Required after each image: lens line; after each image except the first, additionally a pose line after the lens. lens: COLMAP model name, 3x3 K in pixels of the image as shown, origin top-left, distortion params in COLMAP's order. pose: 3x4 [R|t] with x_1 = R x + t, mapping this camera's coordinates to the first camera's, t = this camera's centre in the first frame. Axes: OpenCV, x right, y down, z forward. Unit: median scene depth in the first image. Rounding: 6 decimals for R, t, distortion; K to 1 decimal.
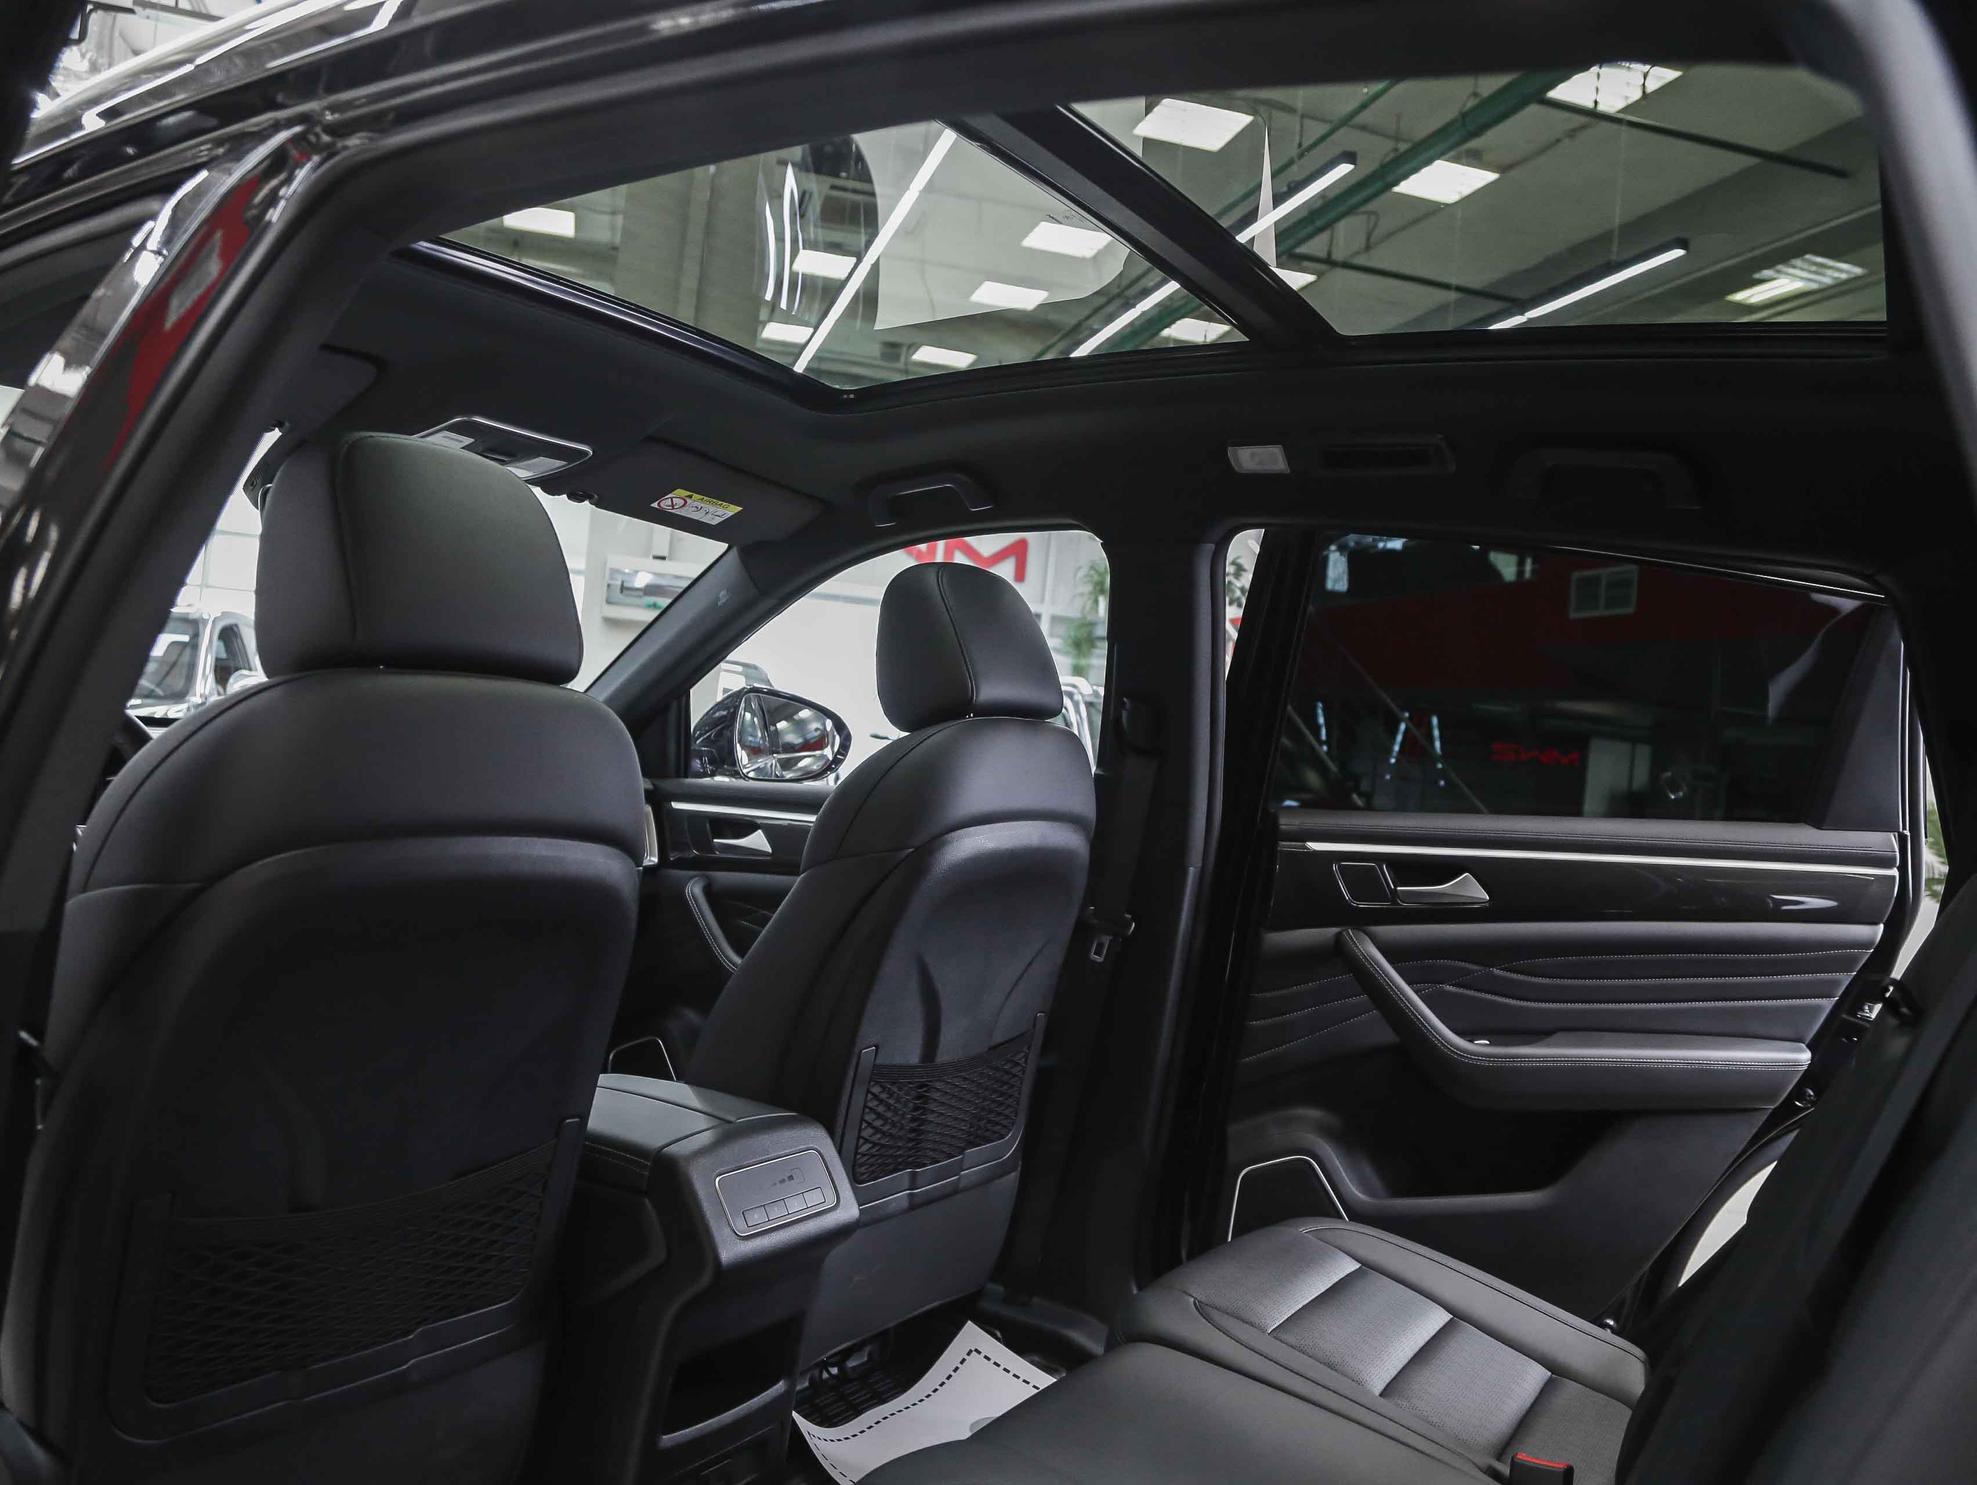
lens RADIAL K [[1511.3, 0, 988.5], [0, 1511.3, 742.5], [0, 0, 1]] dist [-0.130362, 0.079207]
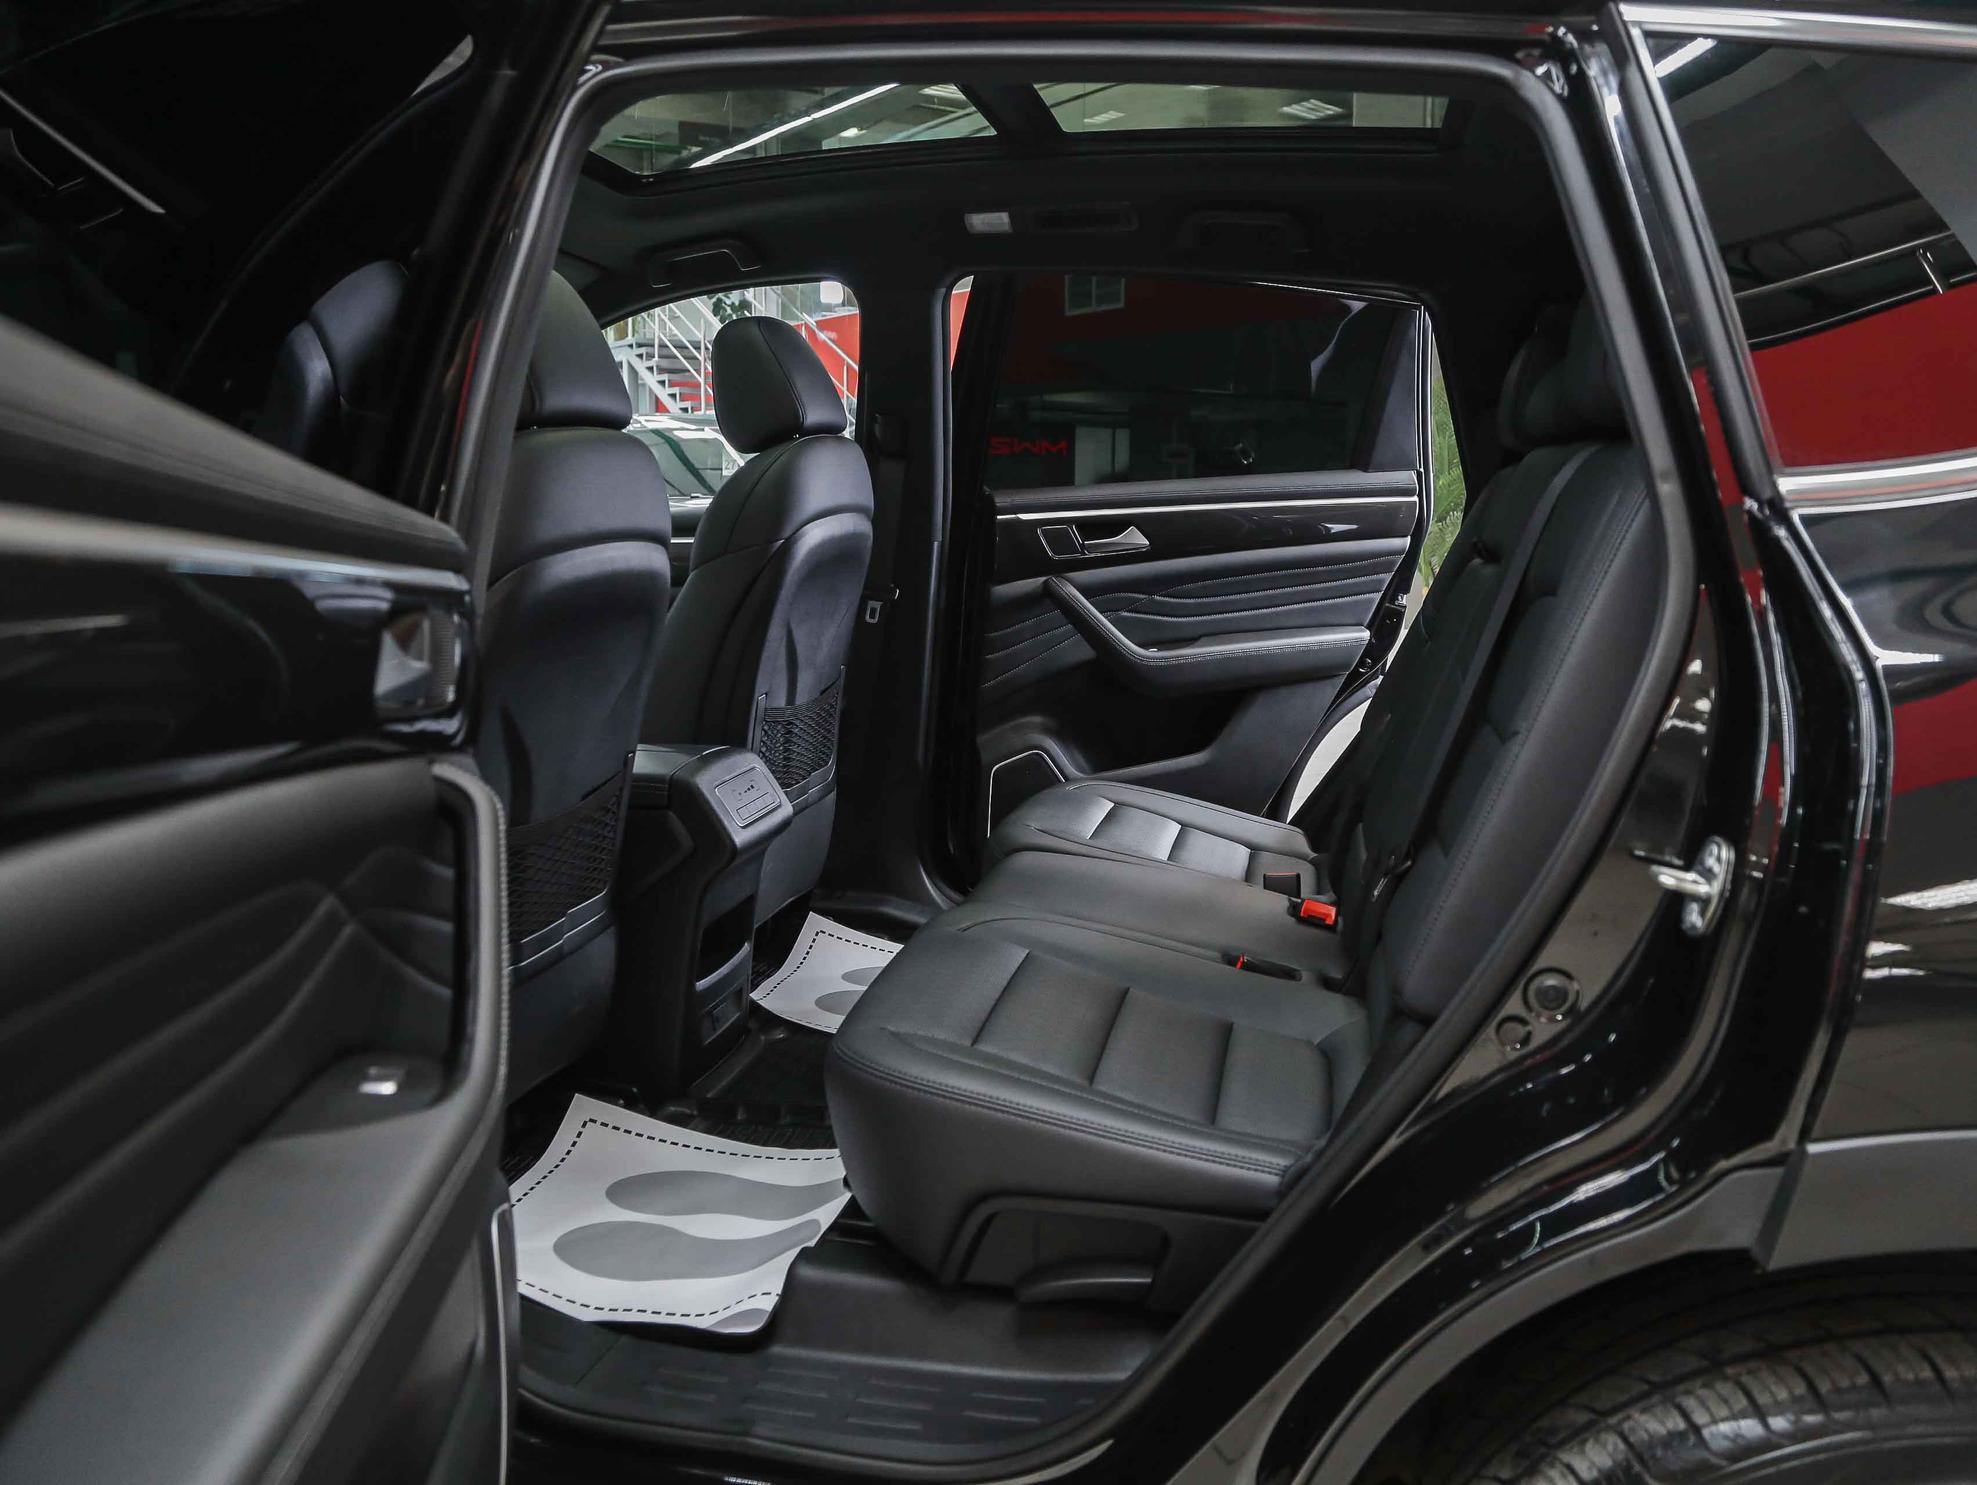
lens RADIAL K [[1511.3, 0, 988.5], [0, 1511.3, 742.5], [0, 0, 1]] dist [-0.130362, 0.079207]
pose [[0.938177, -0.144930, 0.314354, -0.257426], [0.084554, 0.976571, 0.197889, -0.001541], [-0.335669, -0.159075, 0.928451, -0.247832]]
